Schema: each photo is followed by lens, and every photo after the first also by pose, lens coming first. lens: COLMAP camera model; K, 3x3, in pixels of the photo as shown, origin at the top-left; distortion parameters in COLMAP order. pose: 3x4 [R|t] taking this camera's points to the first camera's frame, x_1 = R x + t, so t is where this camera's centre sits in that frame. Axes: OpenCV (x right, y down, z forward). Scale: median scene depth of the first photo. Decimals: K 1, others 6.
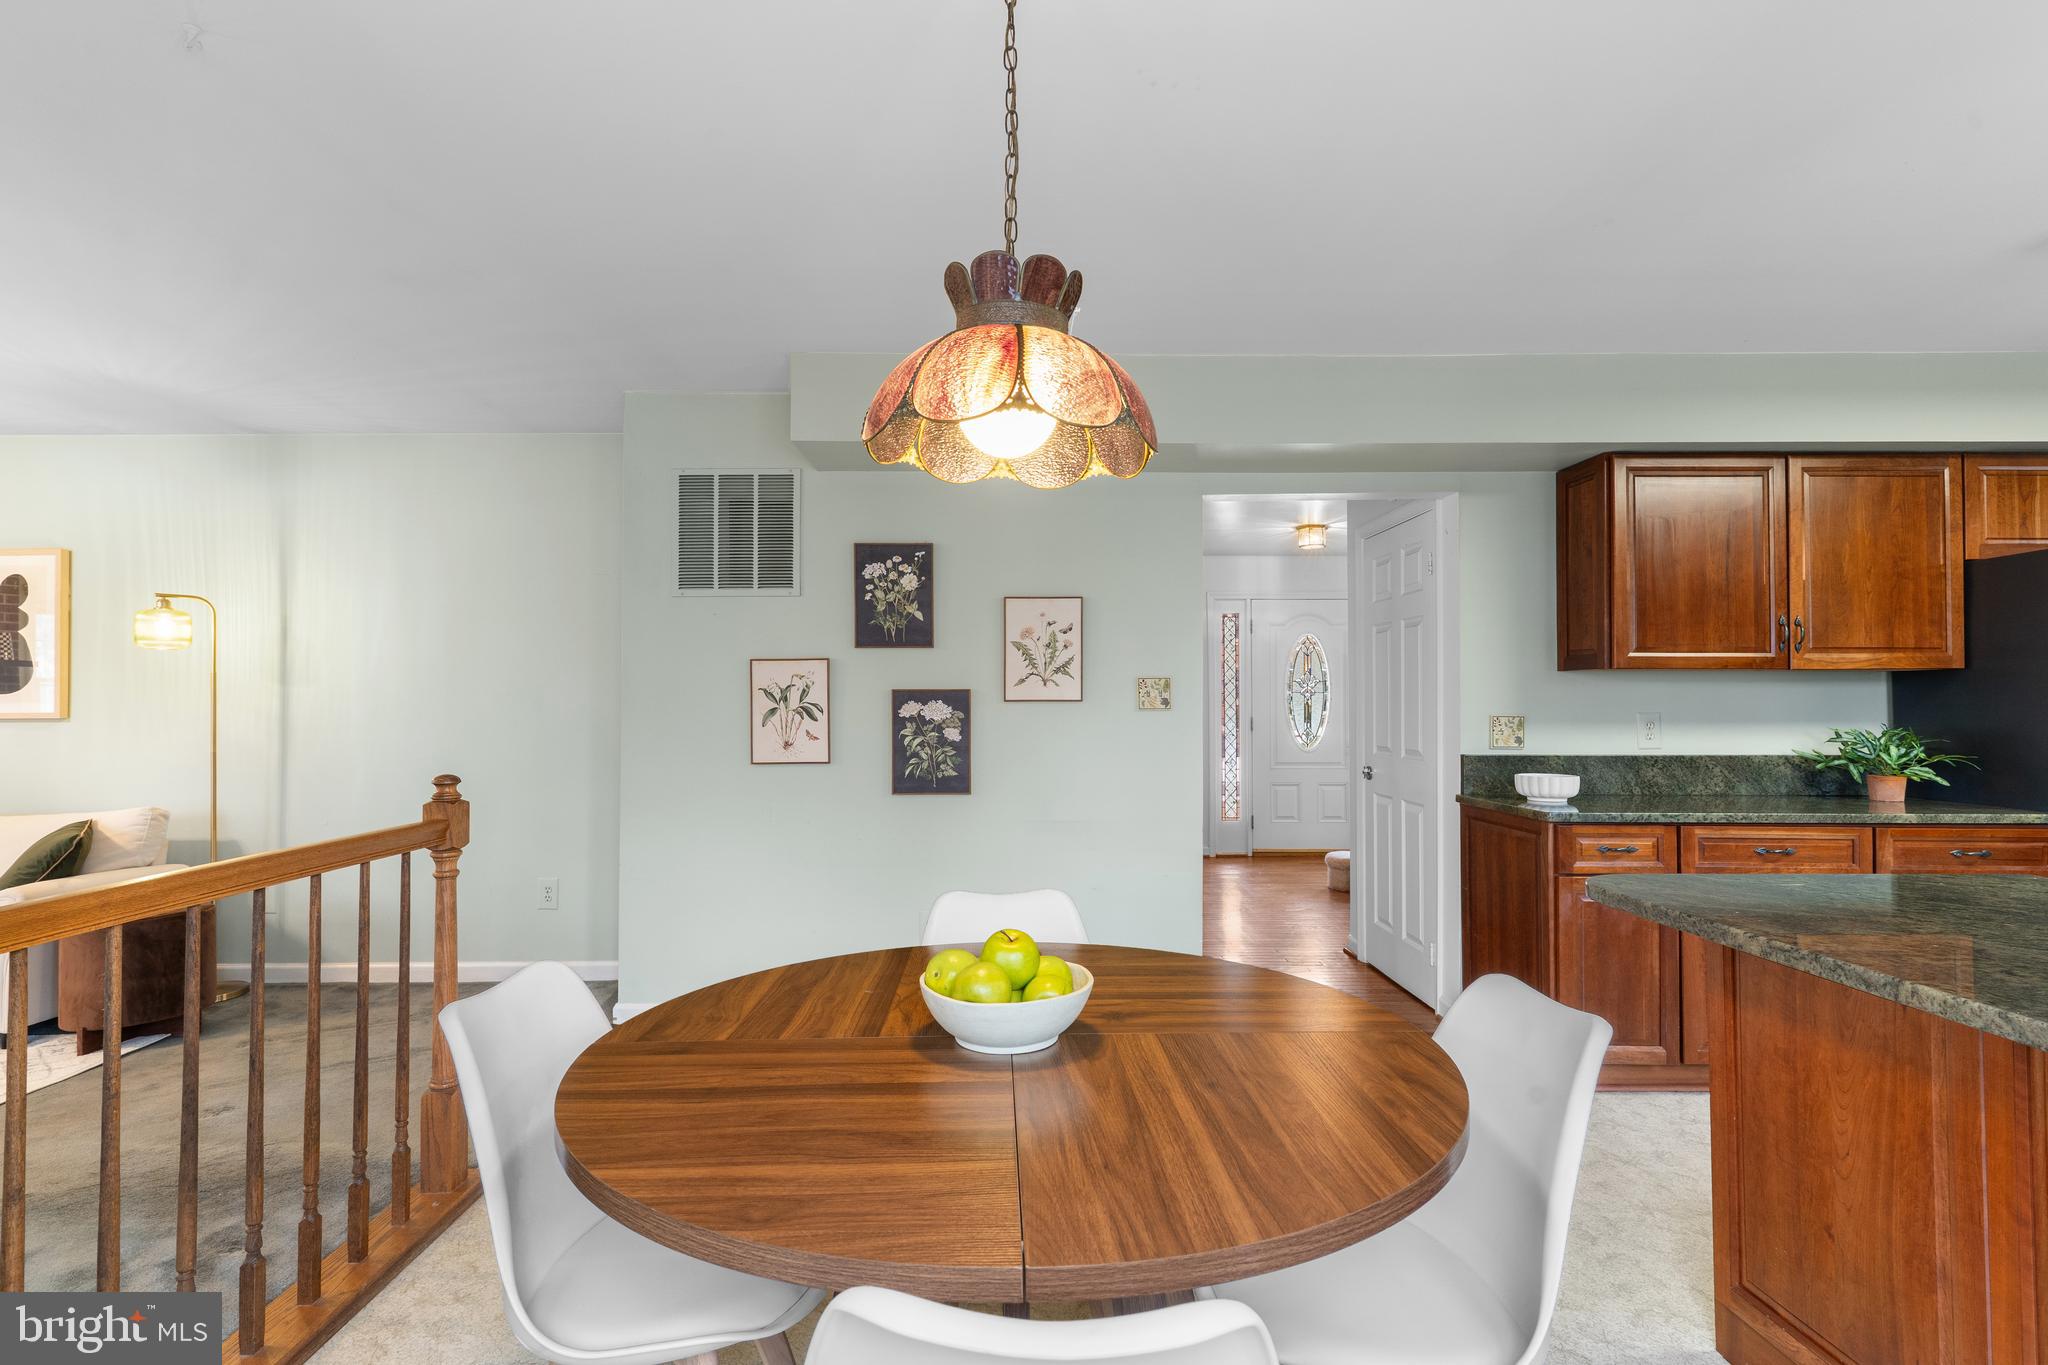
lens RADIAL K [[977.5, 0, 1015.1], [0, 977.5, 668.2], [0, 0, 1]] dist [0.004204, 0.000552]
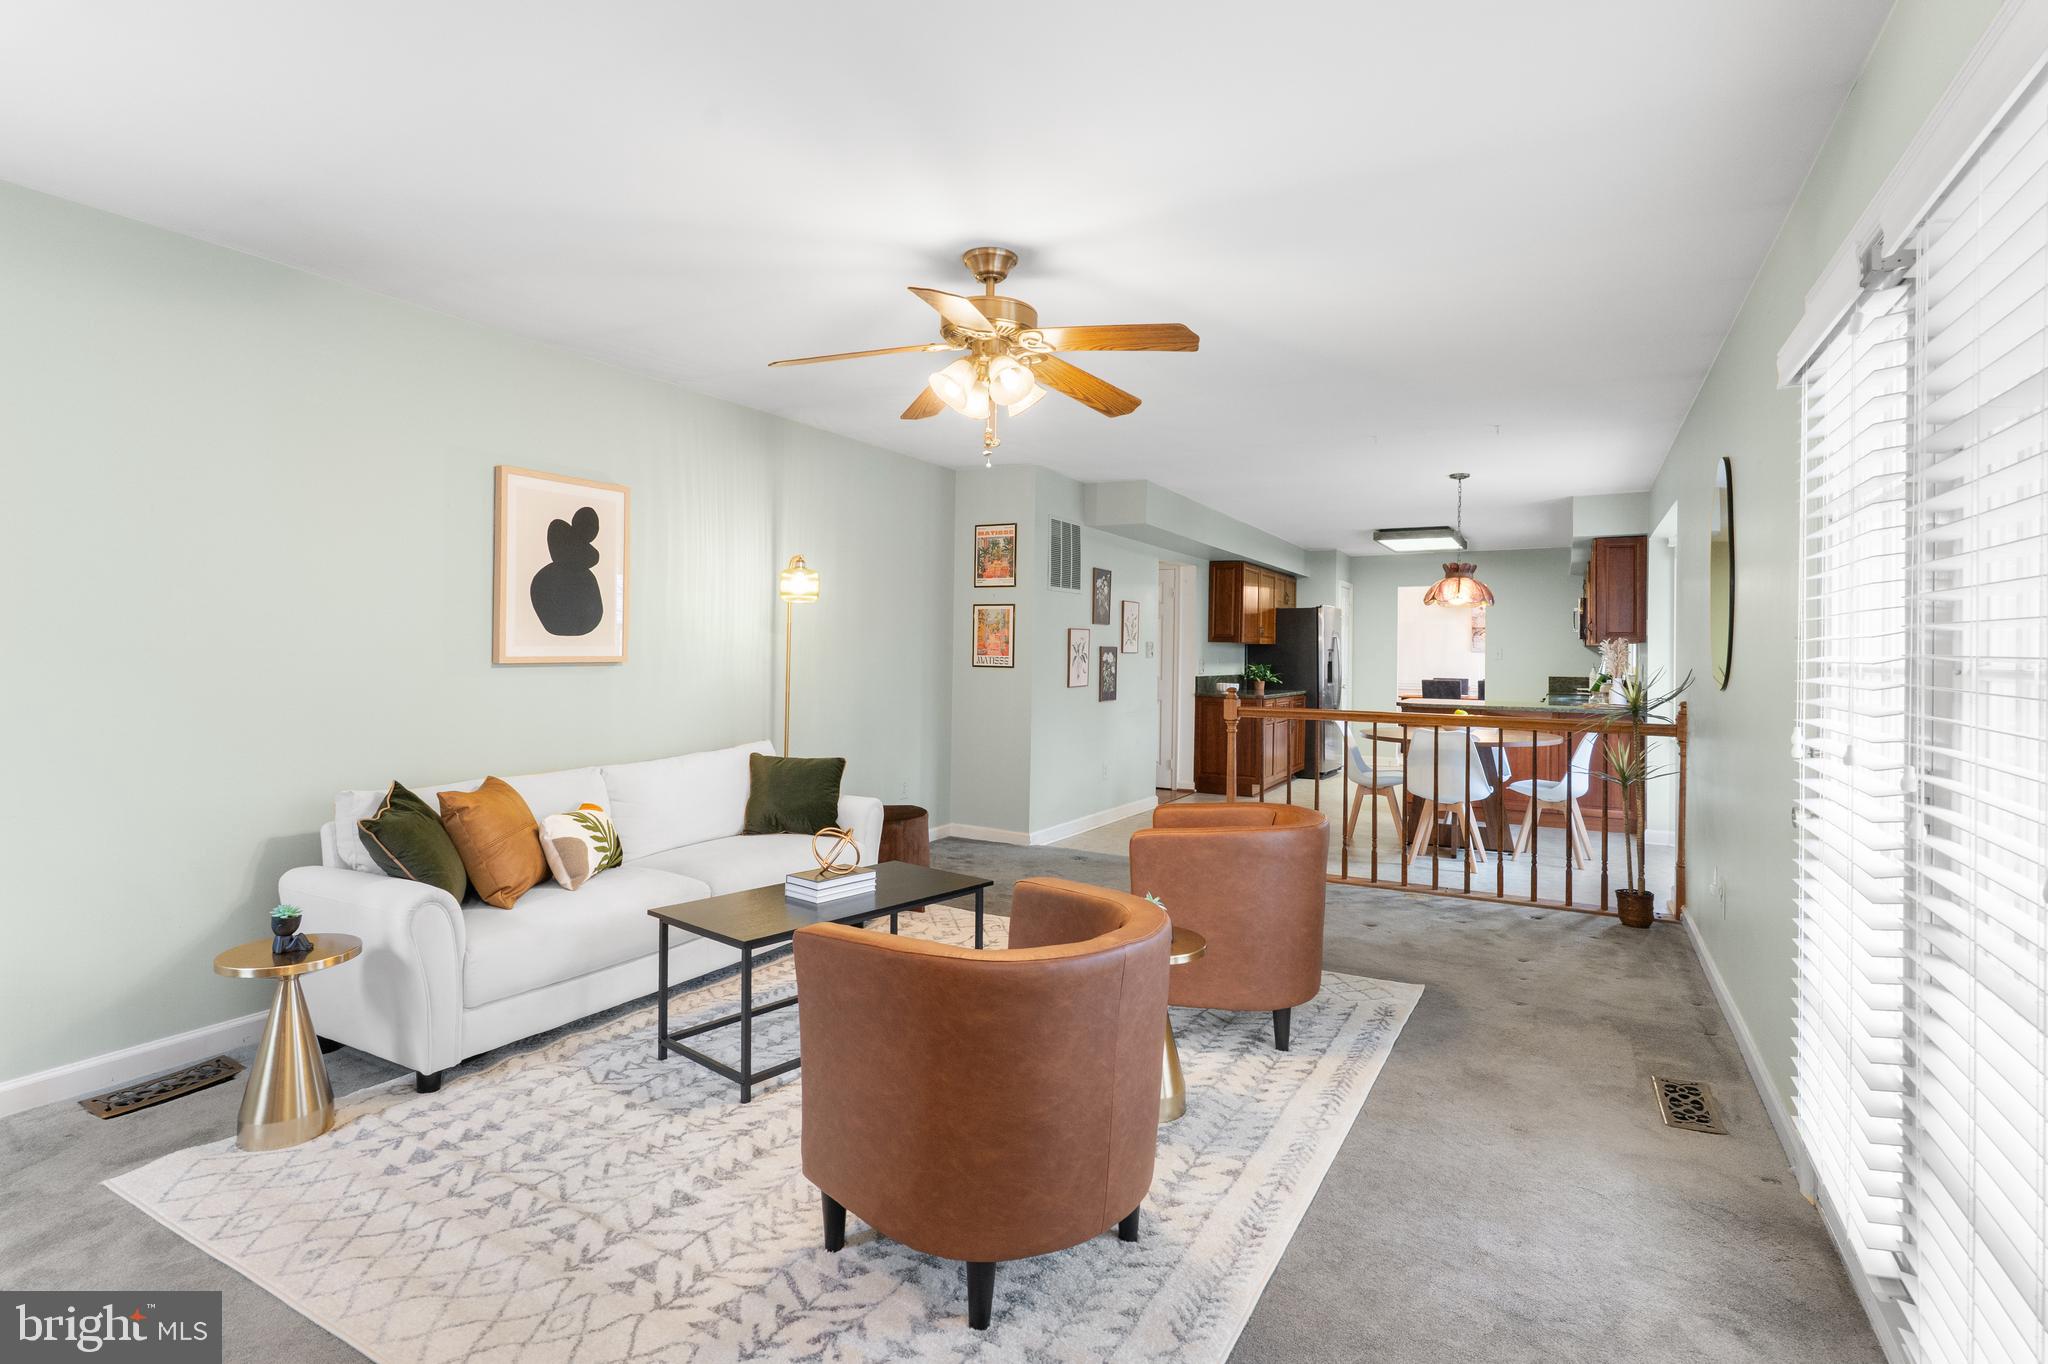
lens RADIAL K [[977.5, 0, 1015.1], [0, 977.5, 667.7], [0, 0, 1]] dist [0.004204, 0.000552]
pose [[0.485514, -0.006798, 0.874202, -1.865190], [-0.046432, 0.998358, 0.033551, 0.007103], [-0.872995, -0.056881, 0.484401, 0.221265]]
